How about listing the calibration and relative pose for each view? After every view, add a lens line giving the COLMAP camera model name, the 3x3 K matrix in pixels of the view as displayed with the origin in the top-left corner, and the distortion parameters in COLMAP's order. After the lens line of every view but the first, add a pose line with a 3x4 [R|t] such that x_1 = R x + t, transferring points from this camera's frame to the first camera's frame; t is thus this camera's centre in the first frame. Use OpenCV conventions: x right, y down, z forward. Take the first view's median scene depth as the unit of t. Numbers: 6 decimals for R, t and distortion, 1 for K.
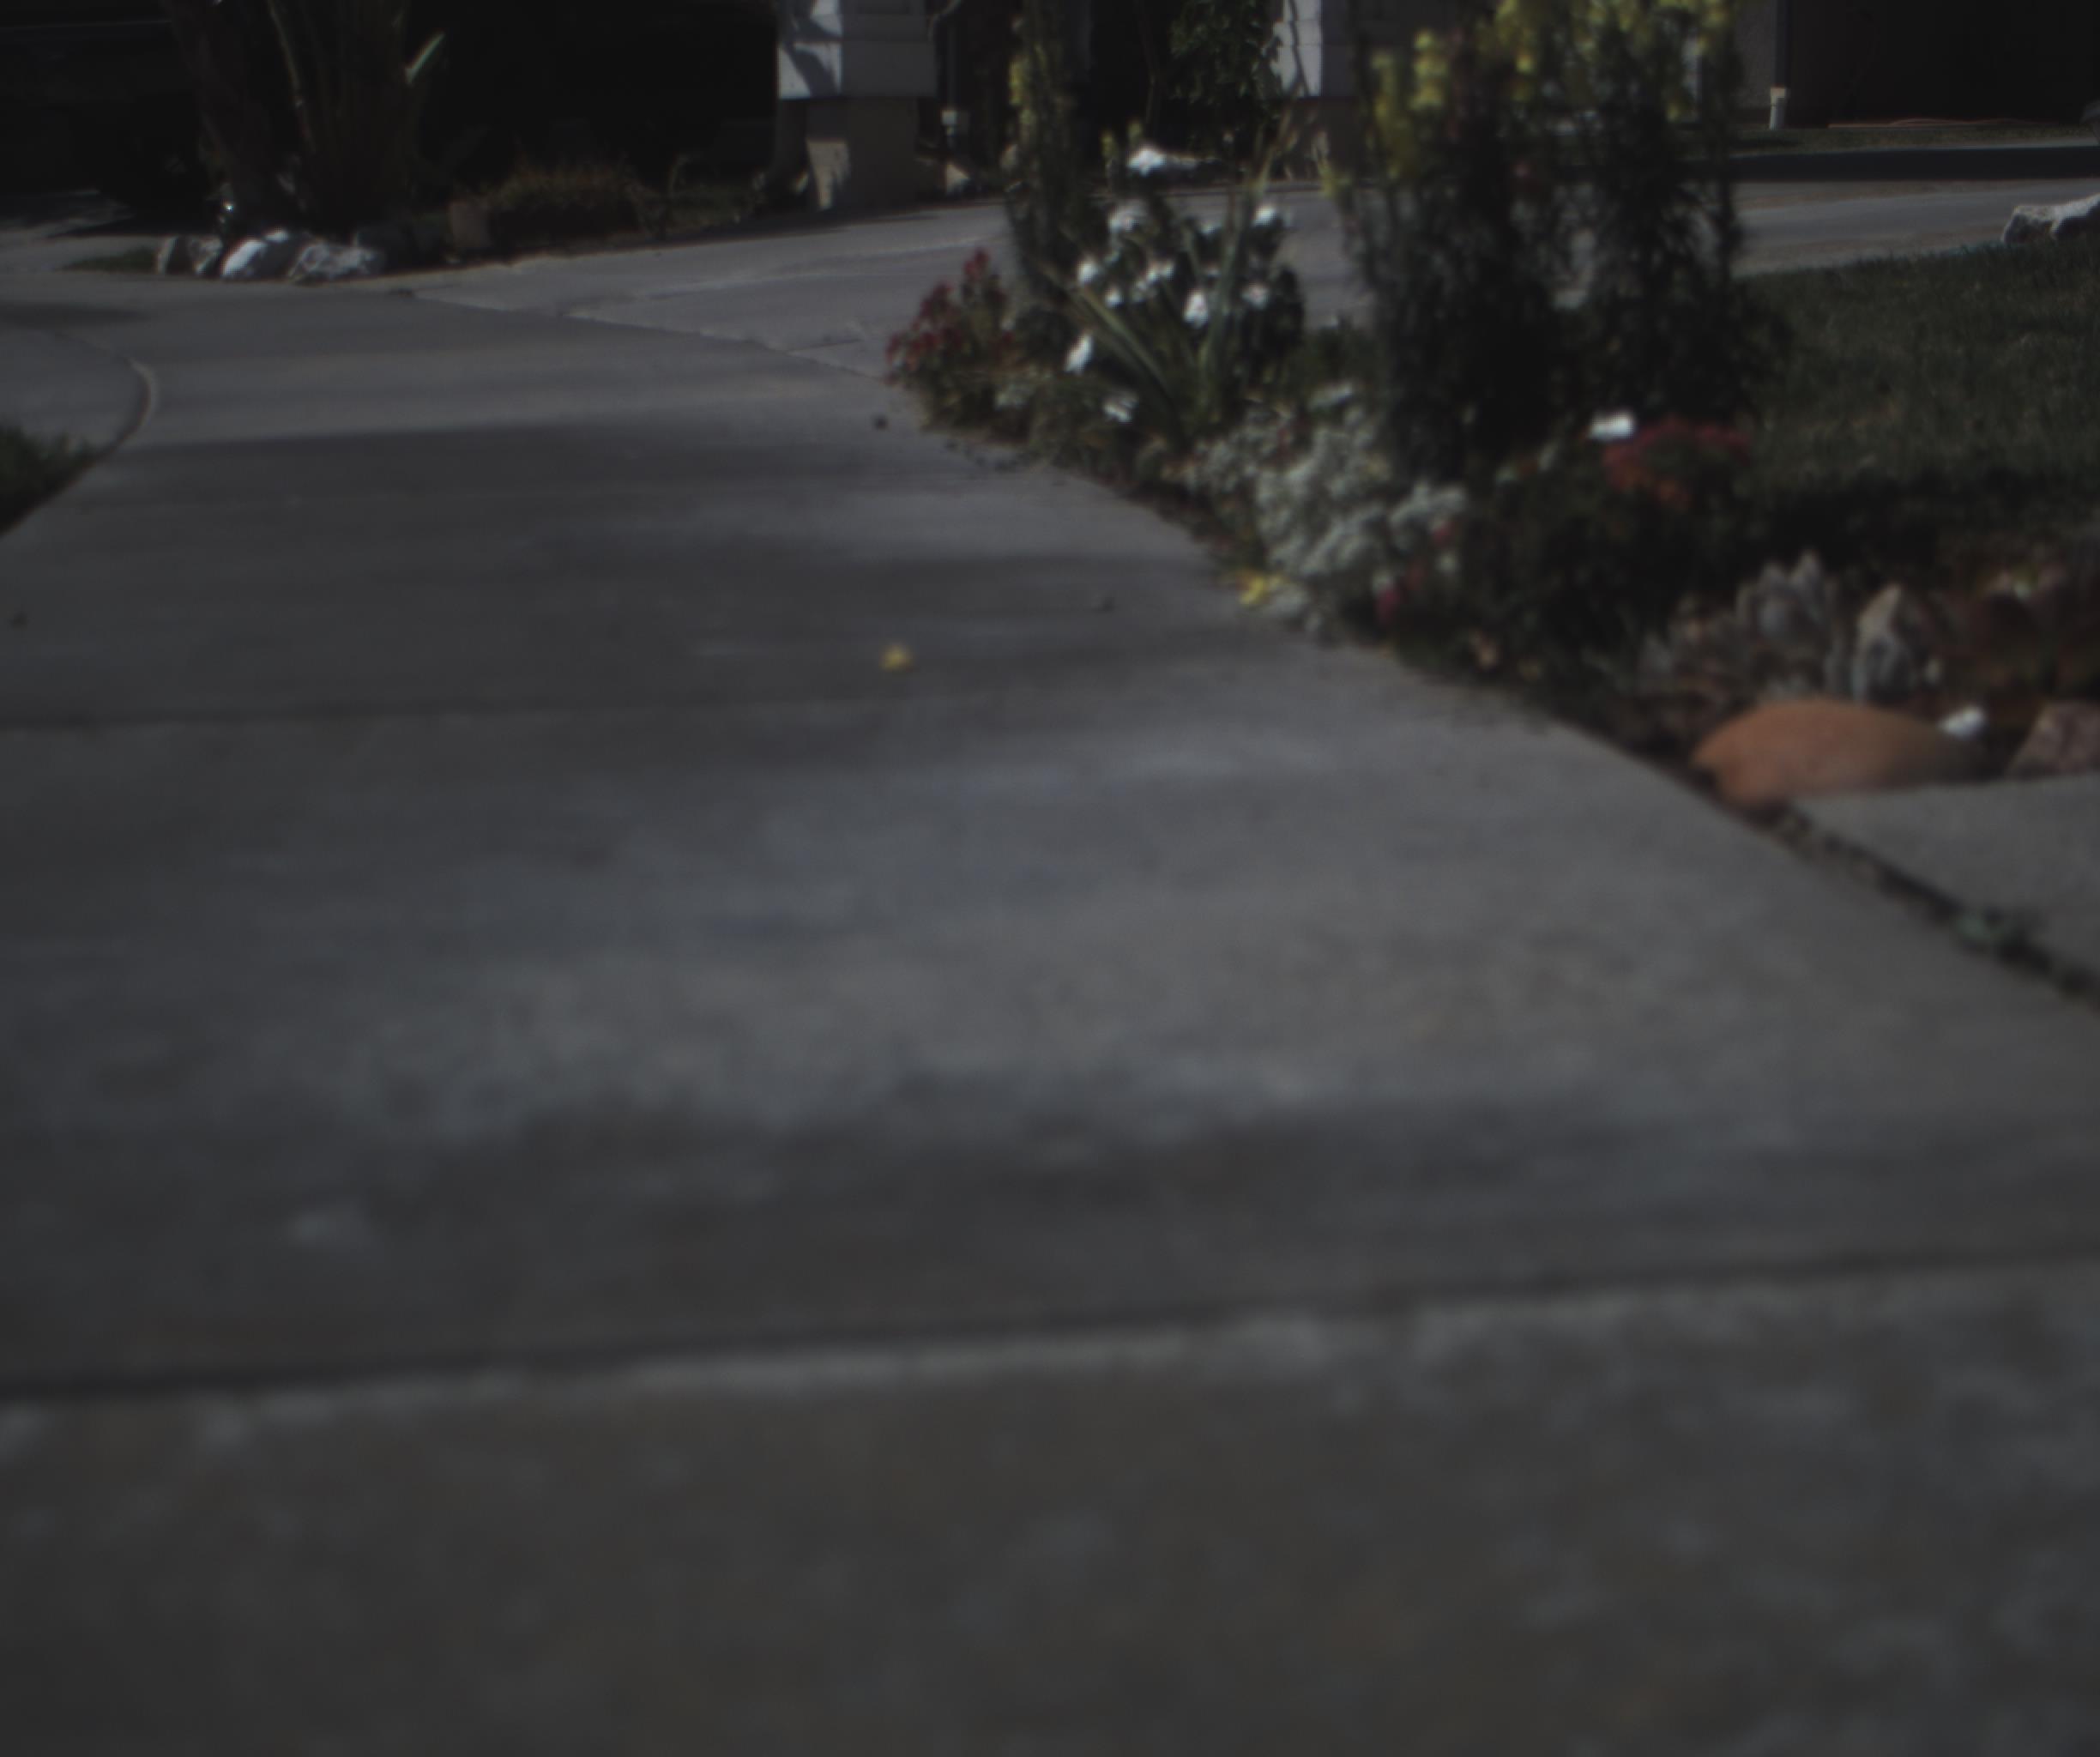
lens RADIAL K [[3909.7, 0, 1050.0], [0, 3909.7, 878.5], [0, 0, 1]] dist [-0.176128, 0.806639]
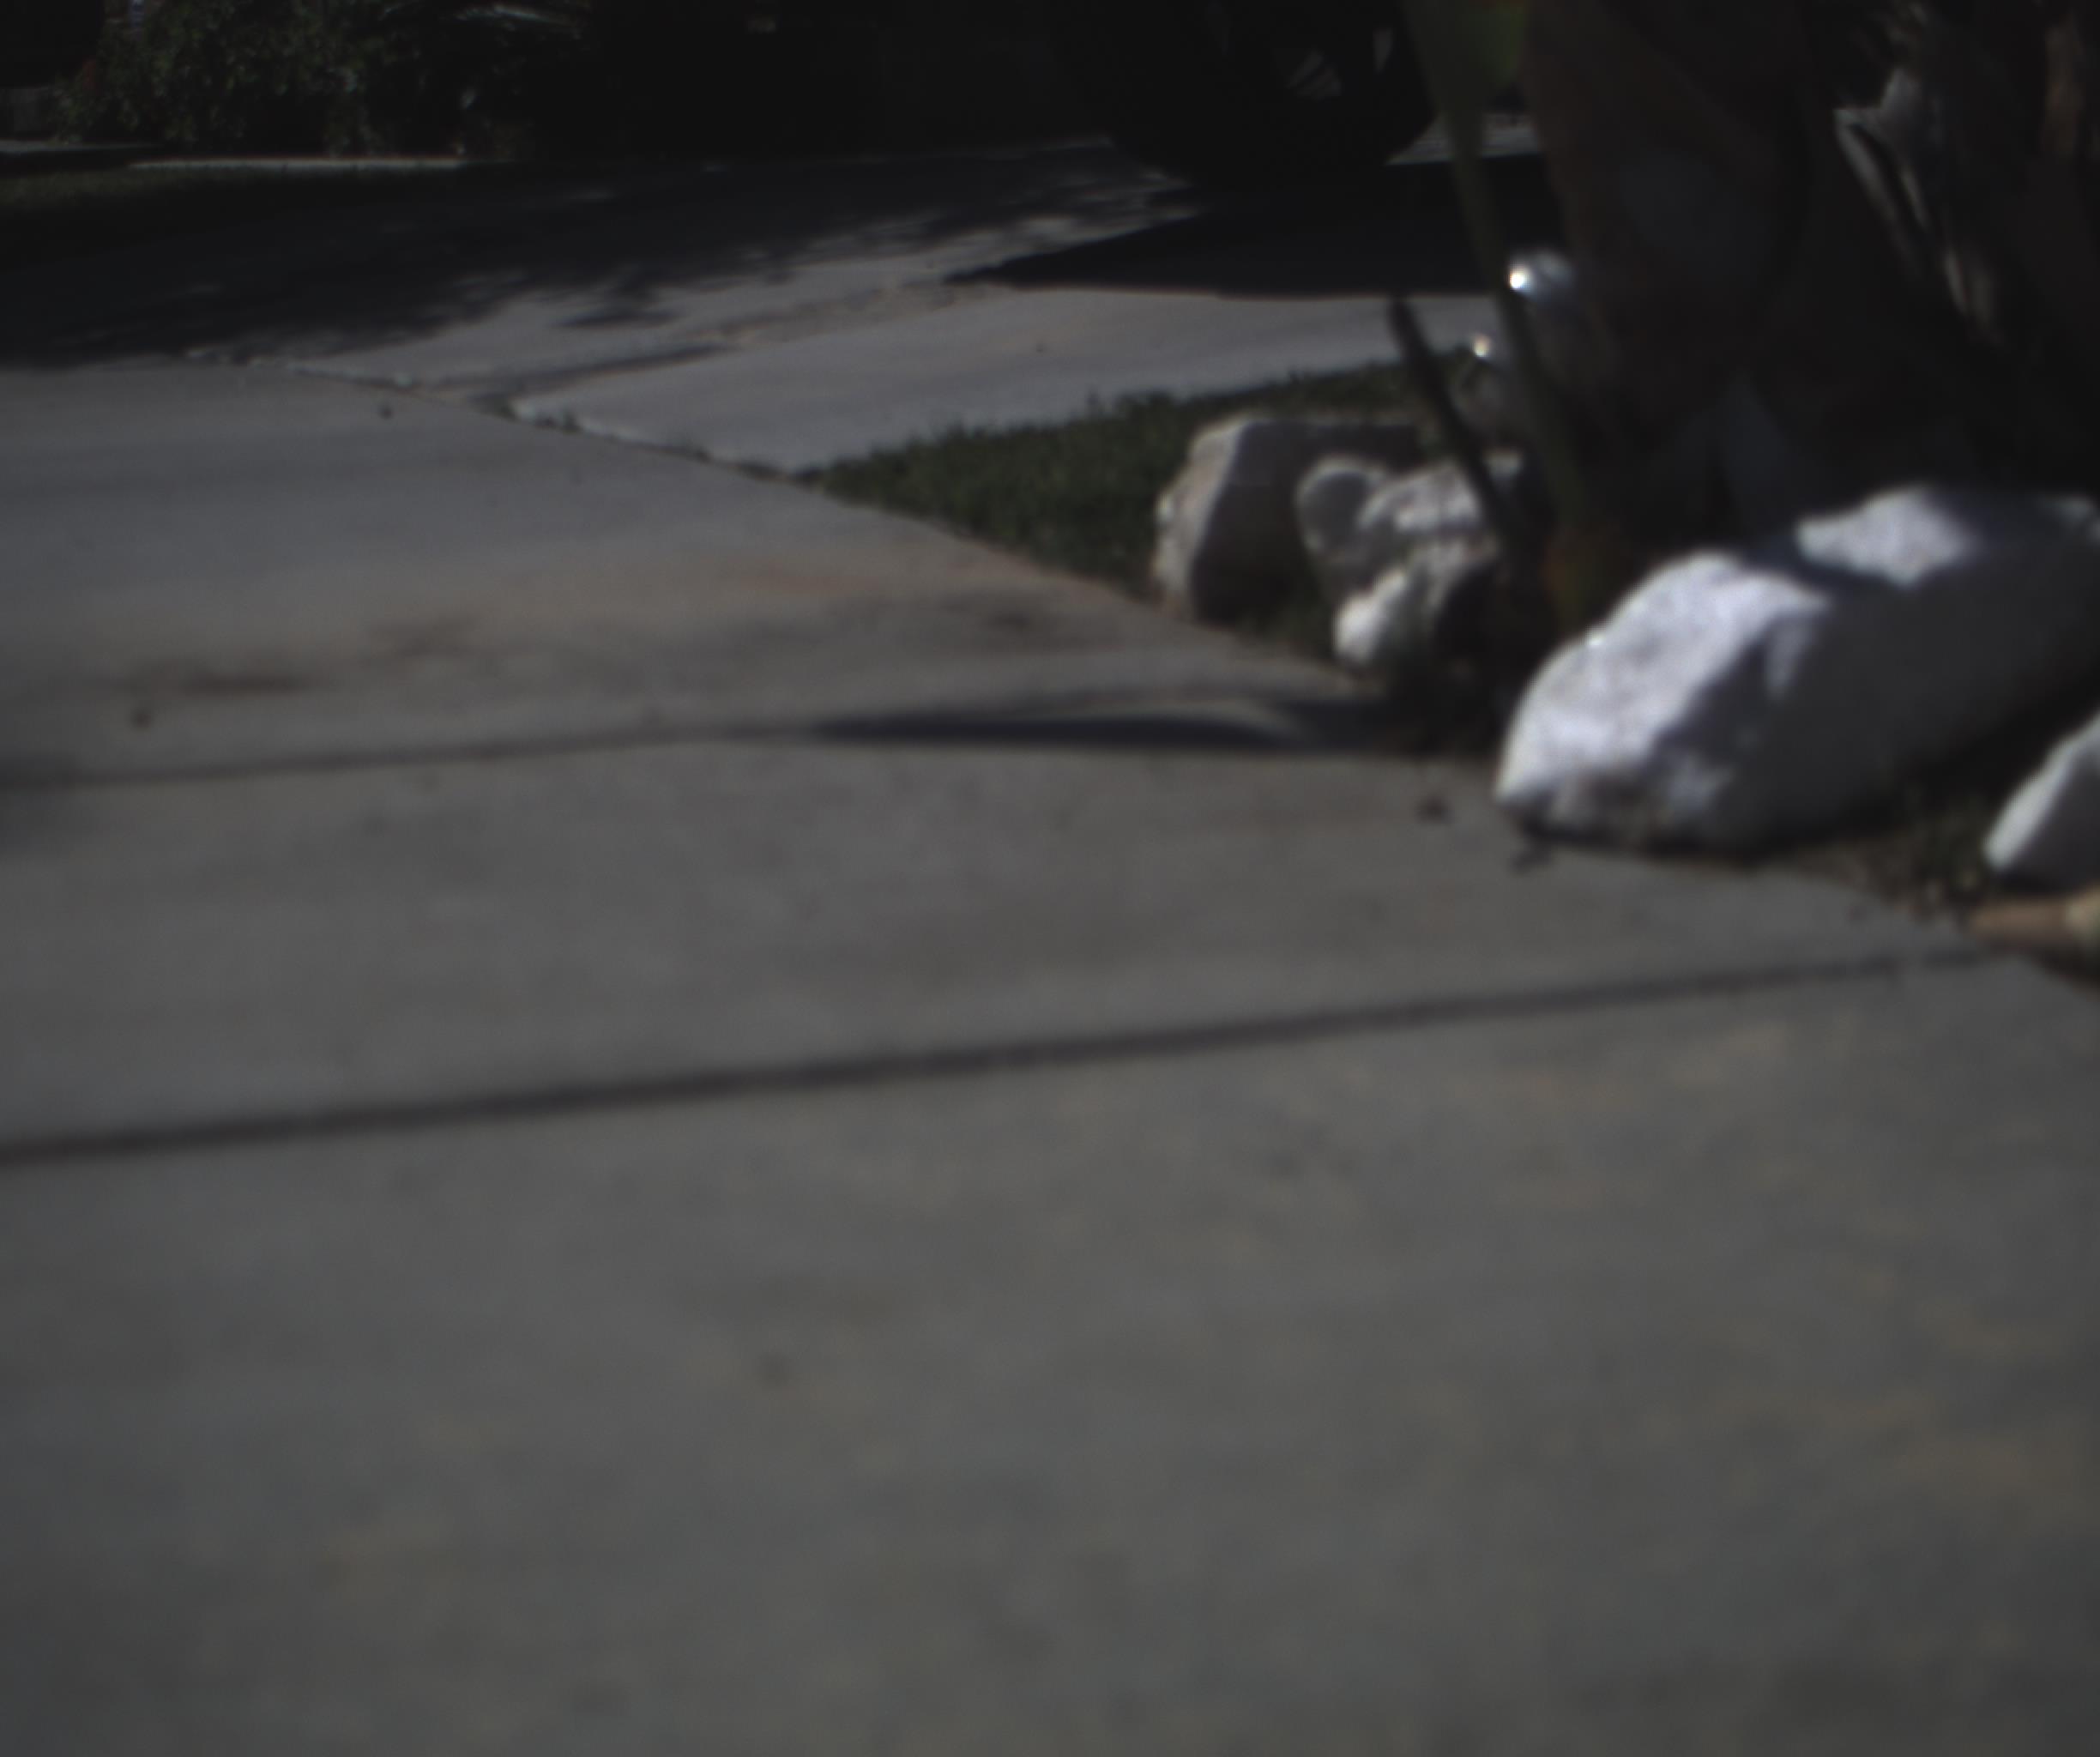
lens RADIAL K [[3909.7, 0, 1050.0], [0, 3909.7, 878.5], [0, 0, 1]] dist [-0.176128, 0.806639]
pose [[0.956635, 0.050371, -0.286902, -0.193336], [-0.044811, 0.998659, 0.025919, -0.160542], [0.287822, -0.011938, 0.957609, 0.880305]]
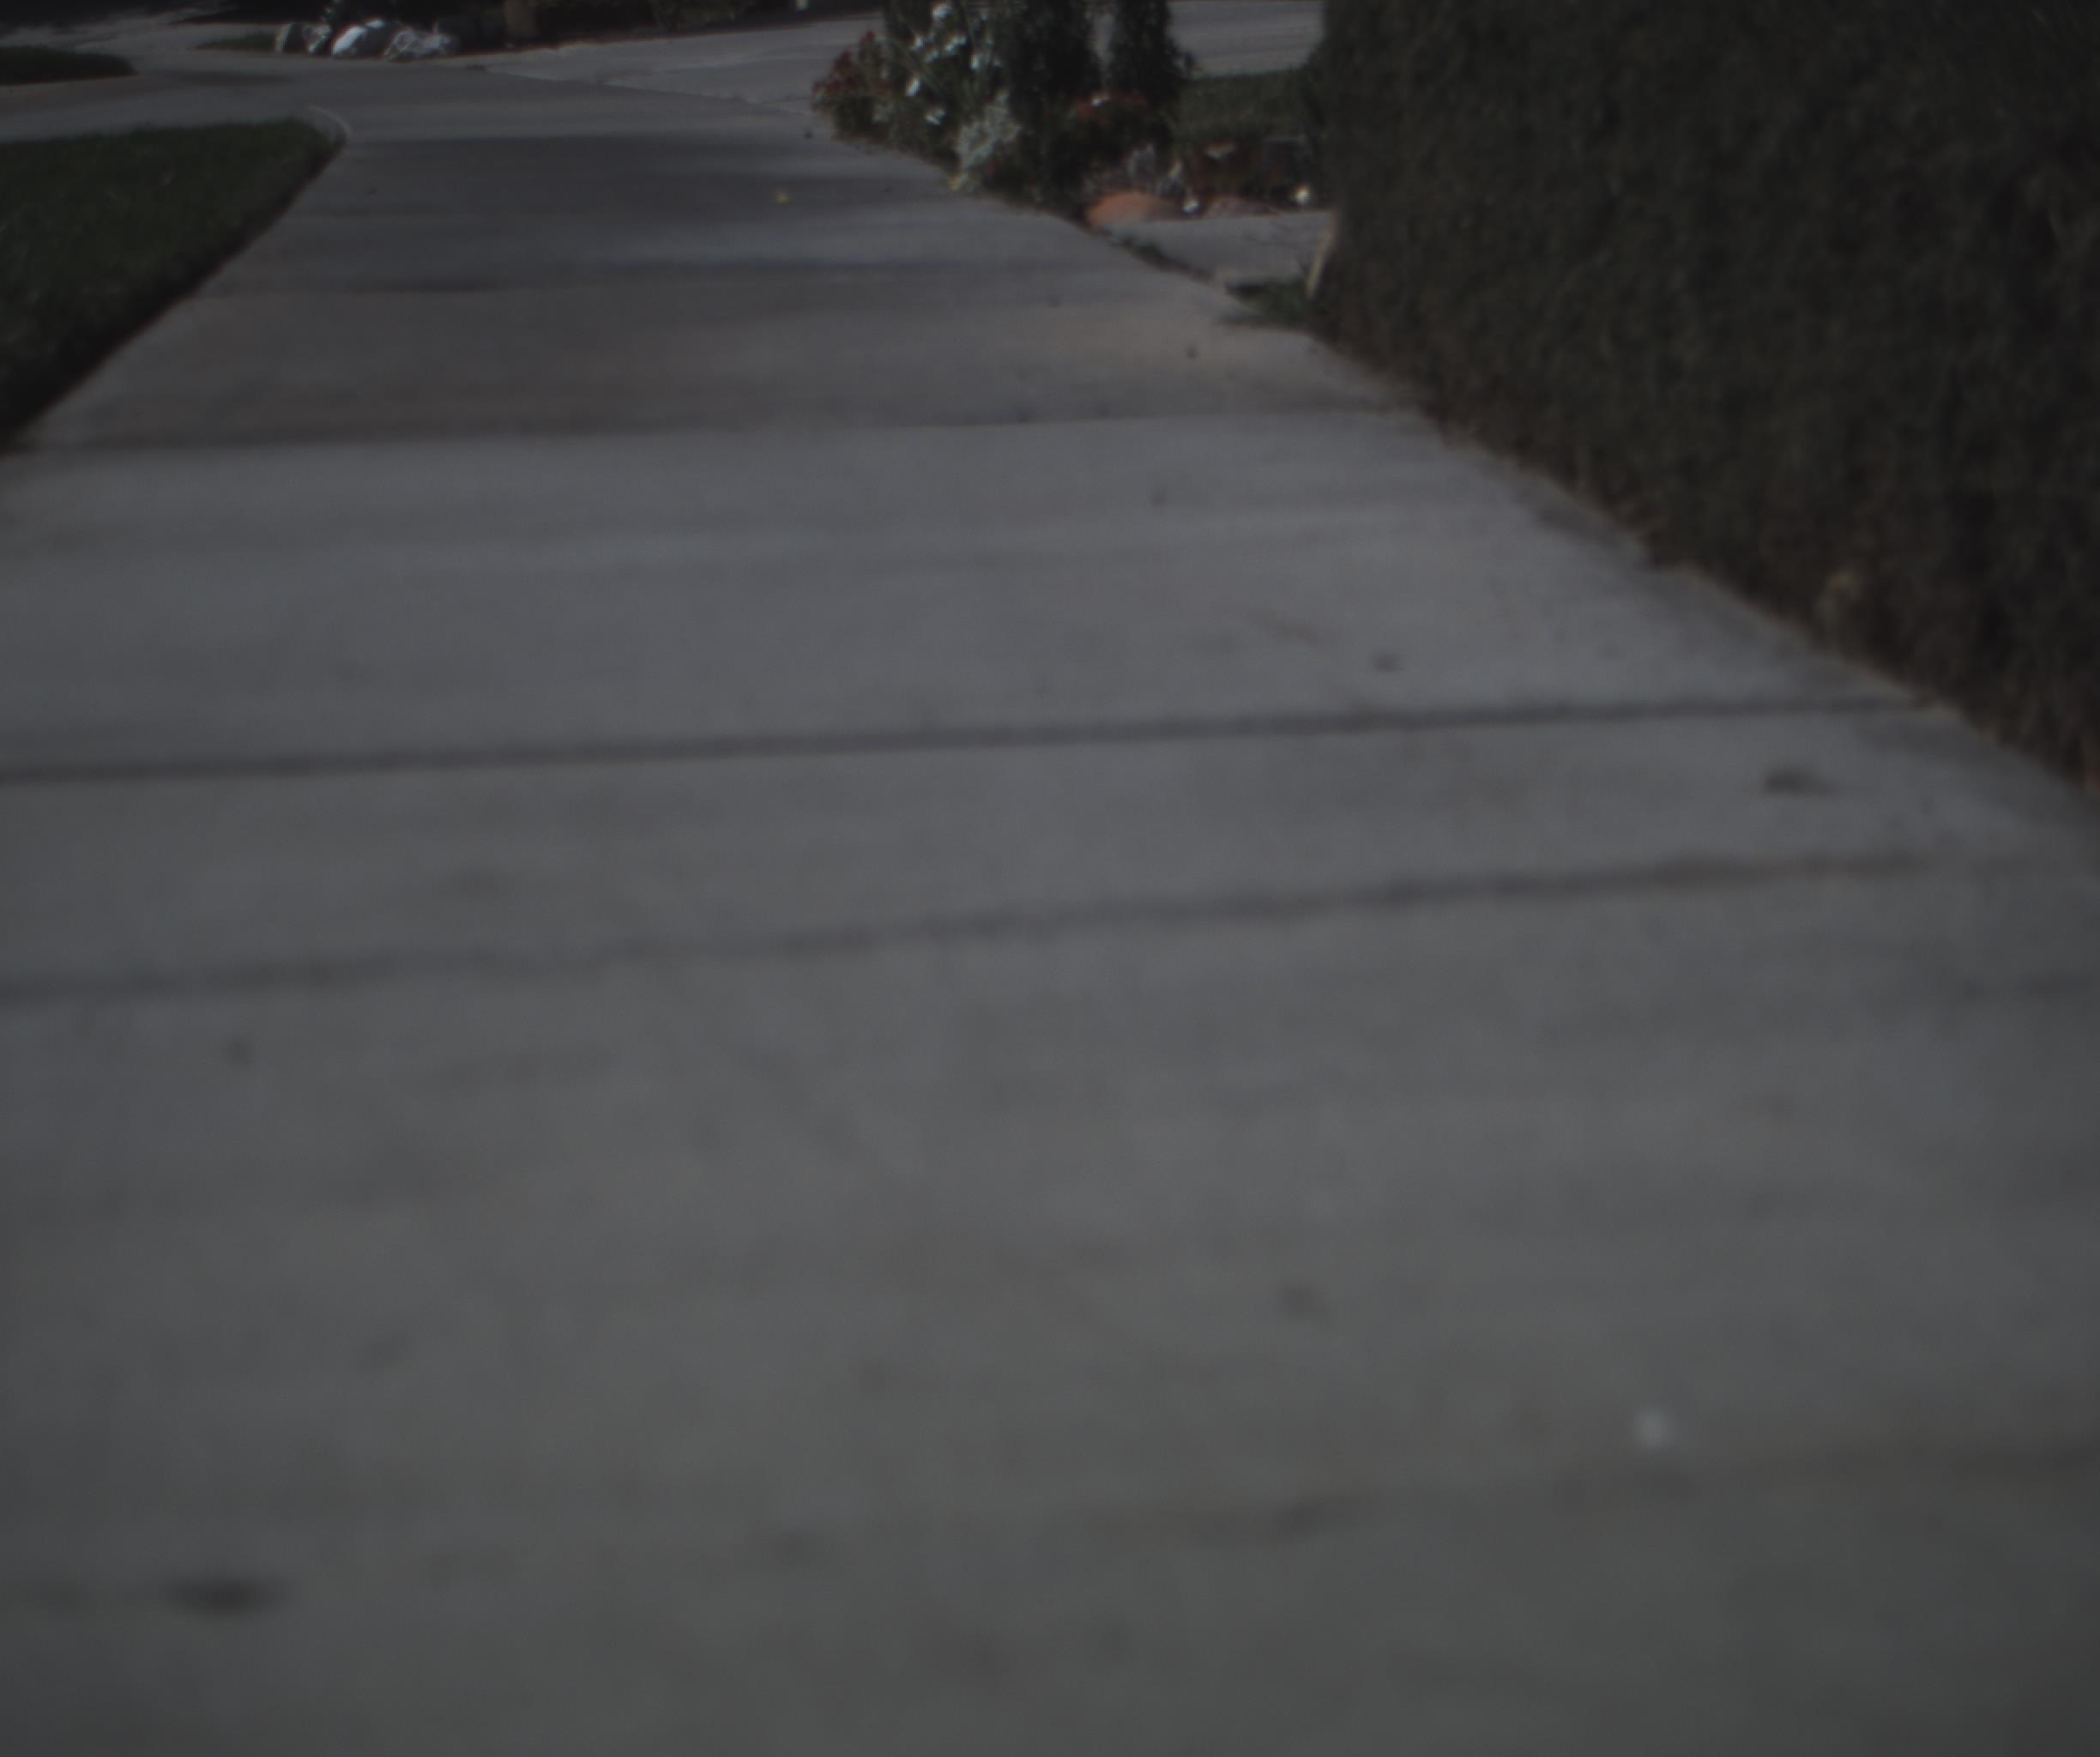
lens RADIAL K [[3909.7, 0, 1050.0], [0, 3909.7, 878.5], [0, 0, 1]] dist [-0.176128, 0.806639]
pose [[0.999878, 0.015573, 0.001193, 0.029040], [-0.015612, 0.998768, 0.047099, 0.055985], [-0.000458, -0.047112, 0.998890, -0.311533]]
